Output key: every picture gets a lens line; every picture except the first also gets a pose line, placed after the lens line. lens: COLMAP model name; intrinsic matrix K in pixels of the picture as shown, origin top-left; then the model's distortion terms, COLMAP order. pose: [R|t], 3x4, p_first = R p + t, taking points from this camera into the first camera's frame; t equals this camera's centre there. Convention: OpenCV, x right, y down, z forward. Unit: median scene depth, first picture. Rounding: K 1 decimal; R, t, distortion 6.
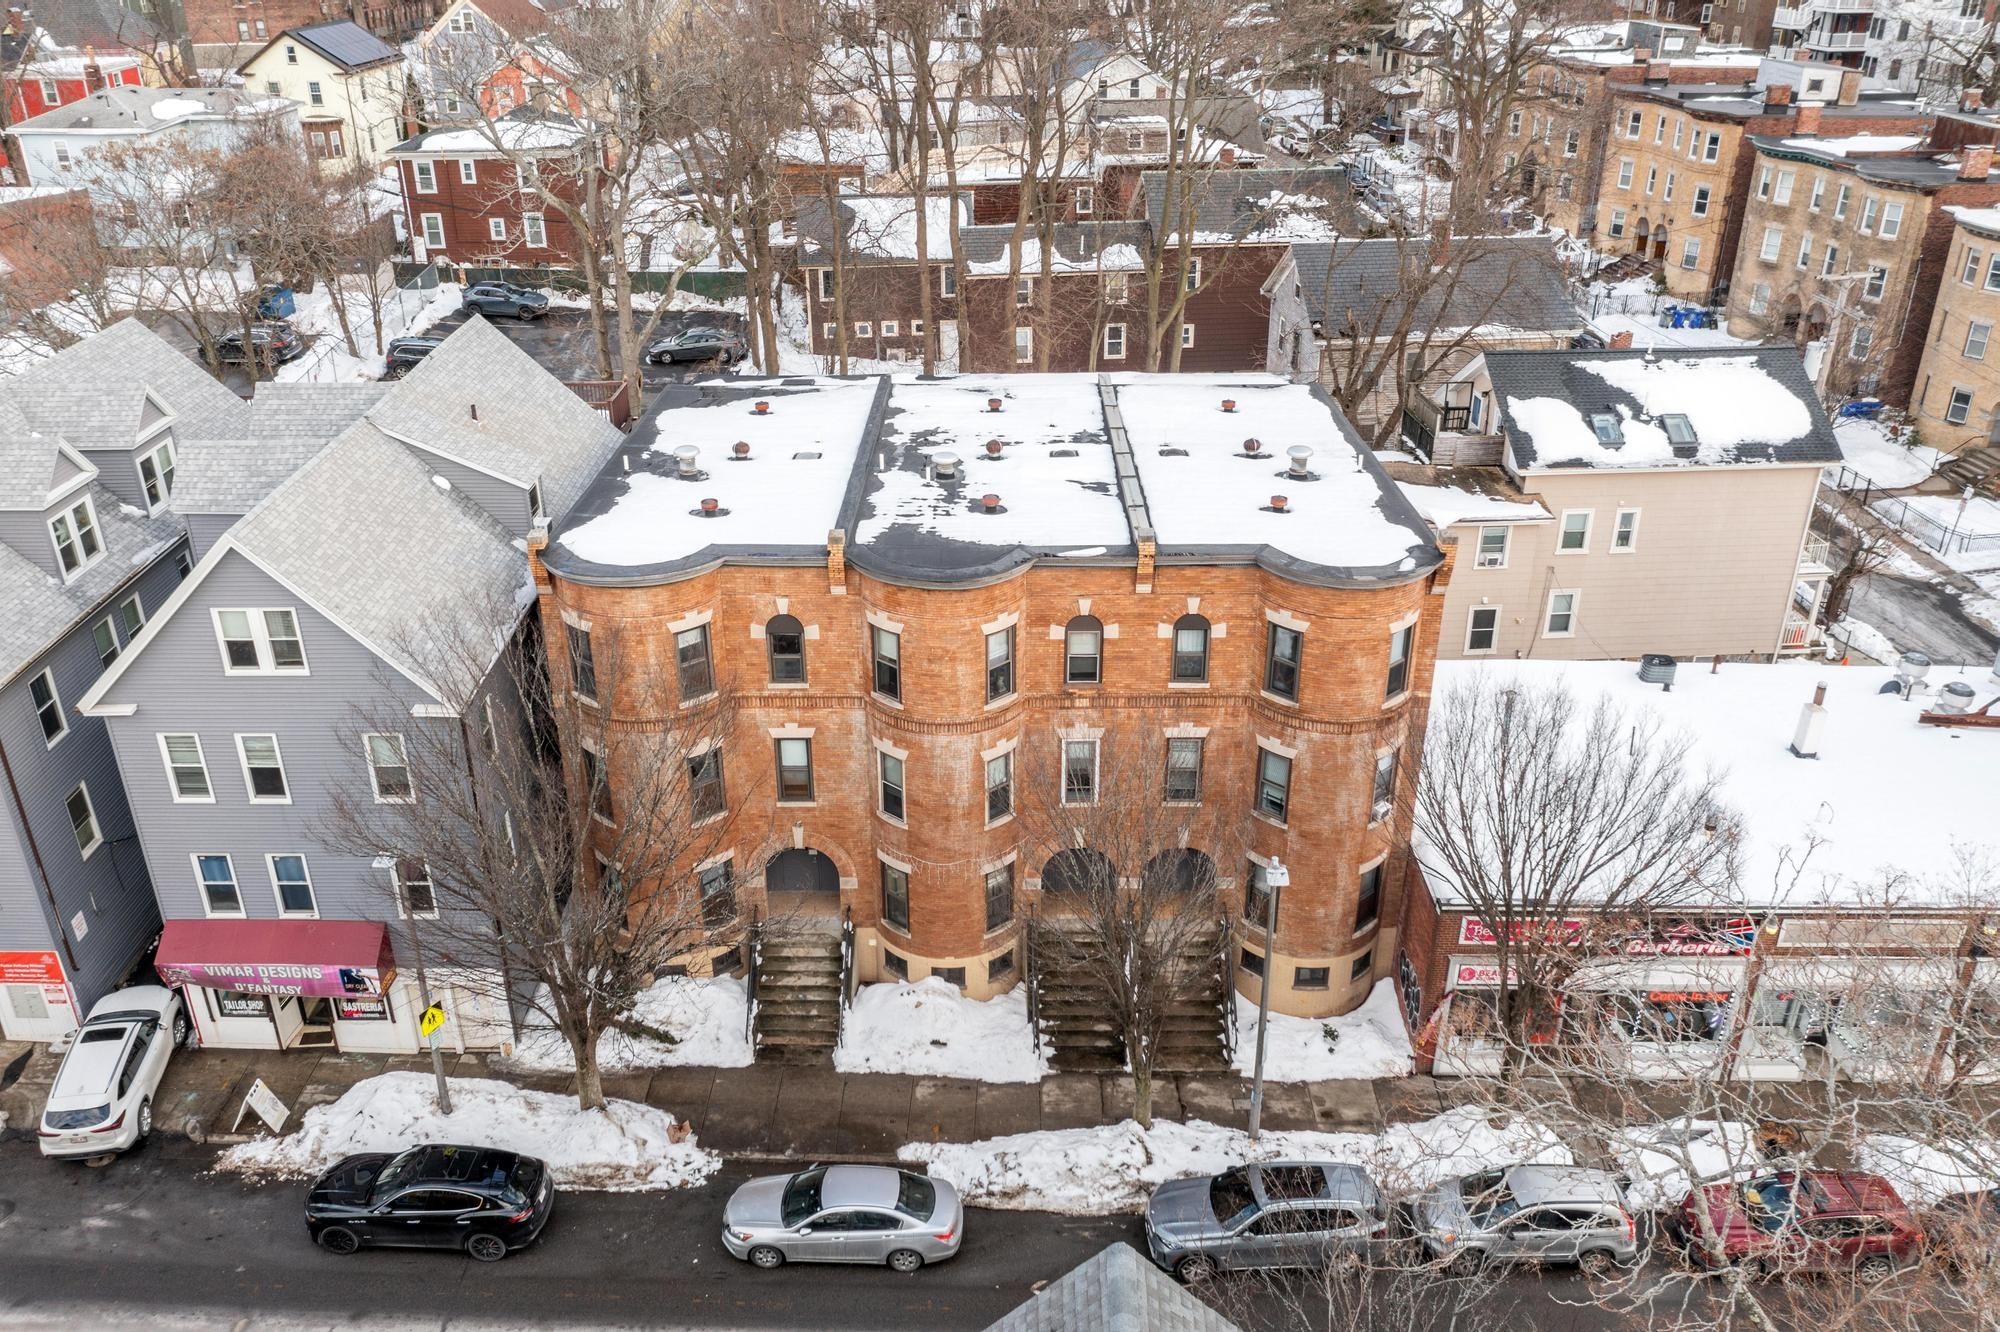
lens RADIAL K [[1563.6, 0, 1006.1], [0, 1563.6, 653.8], [0, 0, 1]] dist [-0.024593, 0.011178]
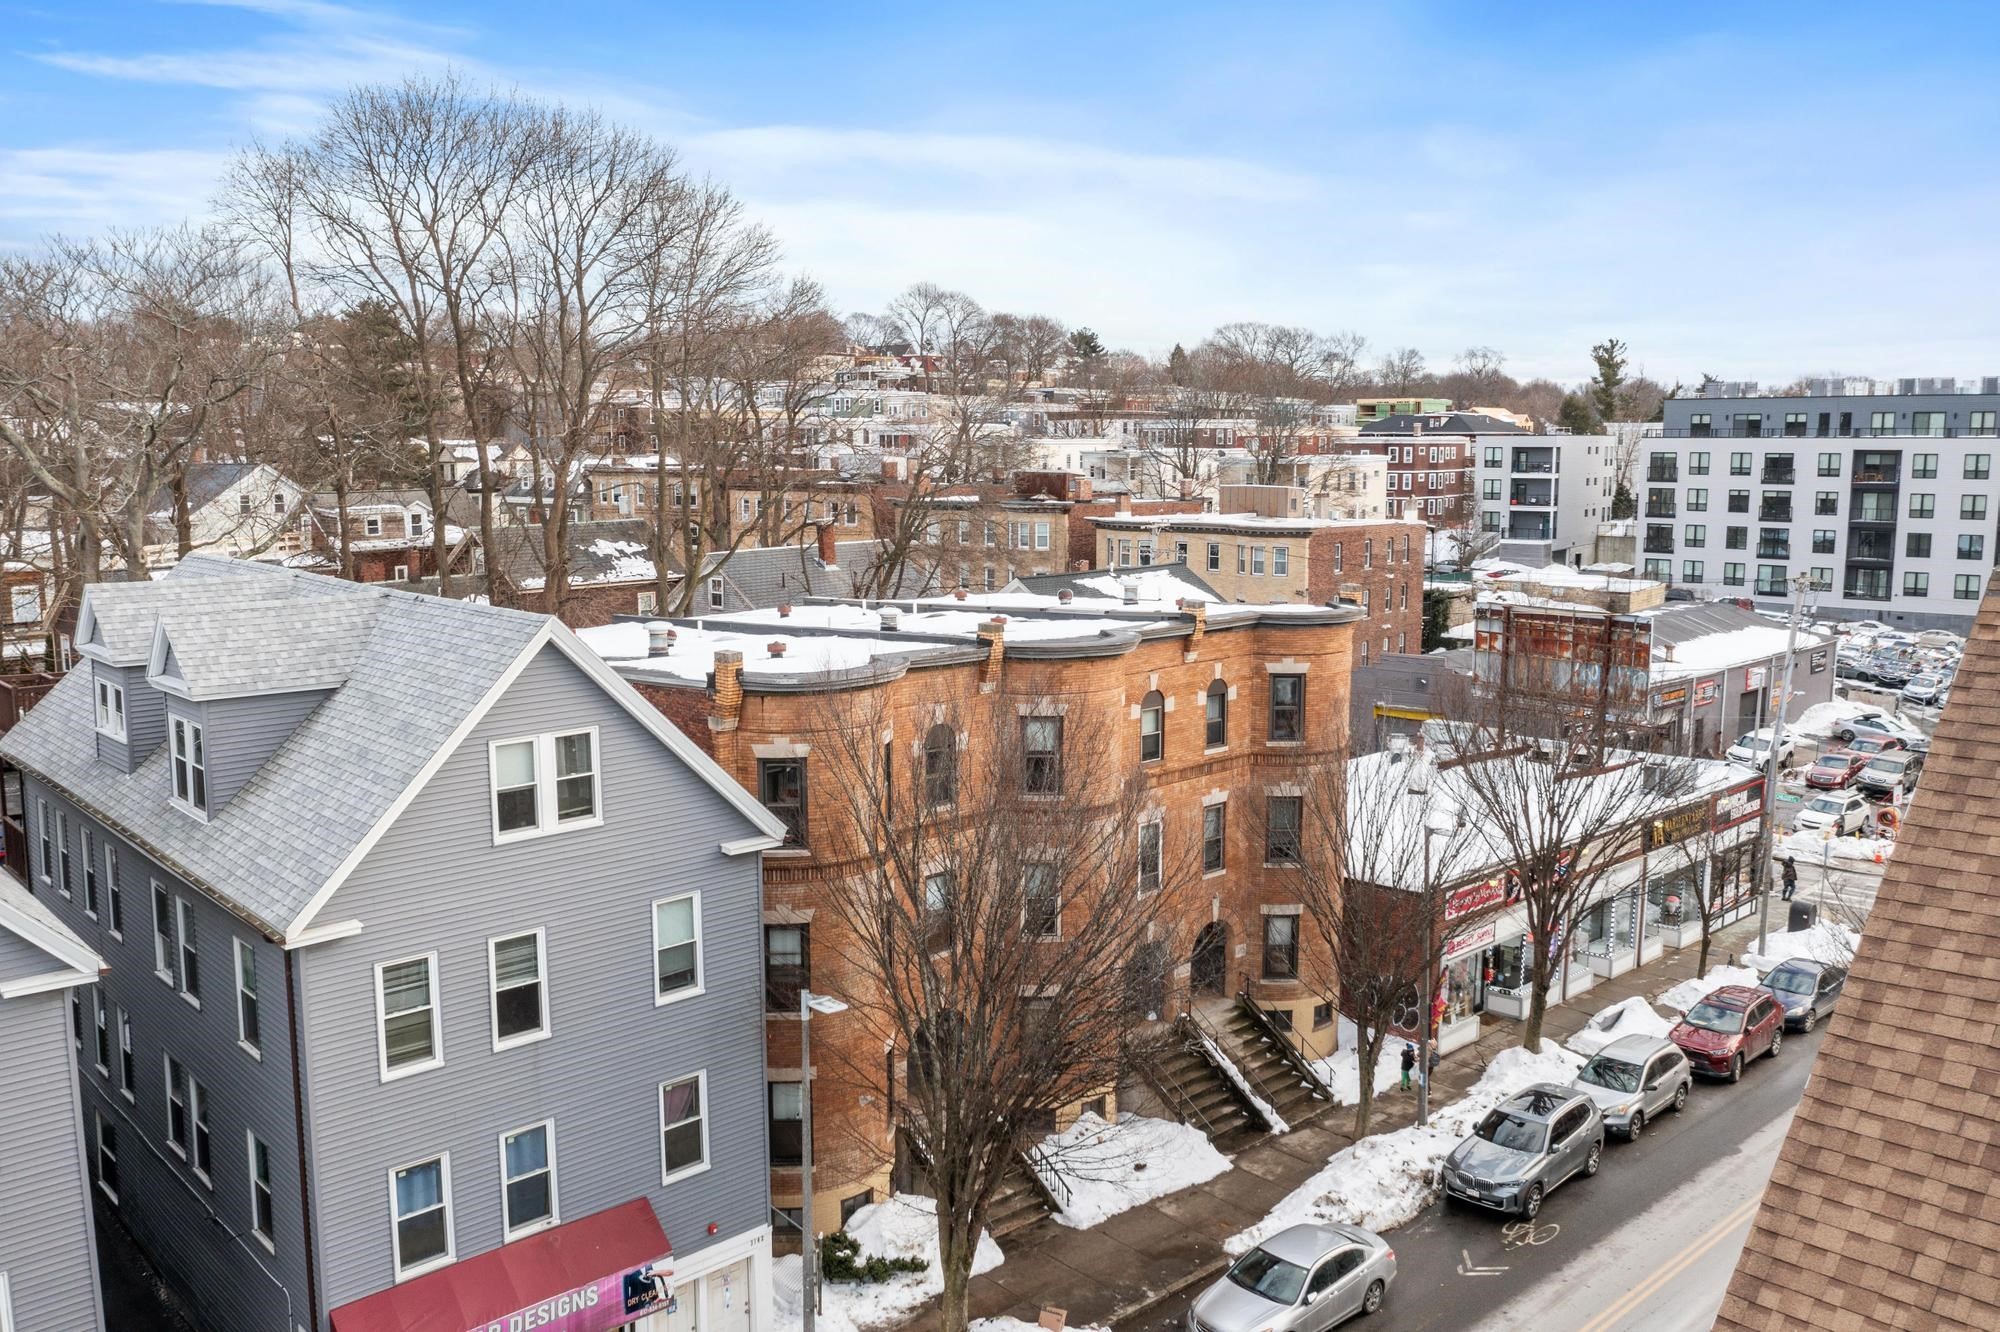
lens RADIAL K [[1563.6, 0, 996.2], [0, 1563.6, 664.4], [0, 0, 1]] dist [-0.024593, 0.011178]
pose [[0.727784, -0.096329, 0.679007, -0.739061], [0.306601, 0.931334, -0.196500, 0.133401], [-0.613454, 0.351194, 0.707345, 0.306346]]
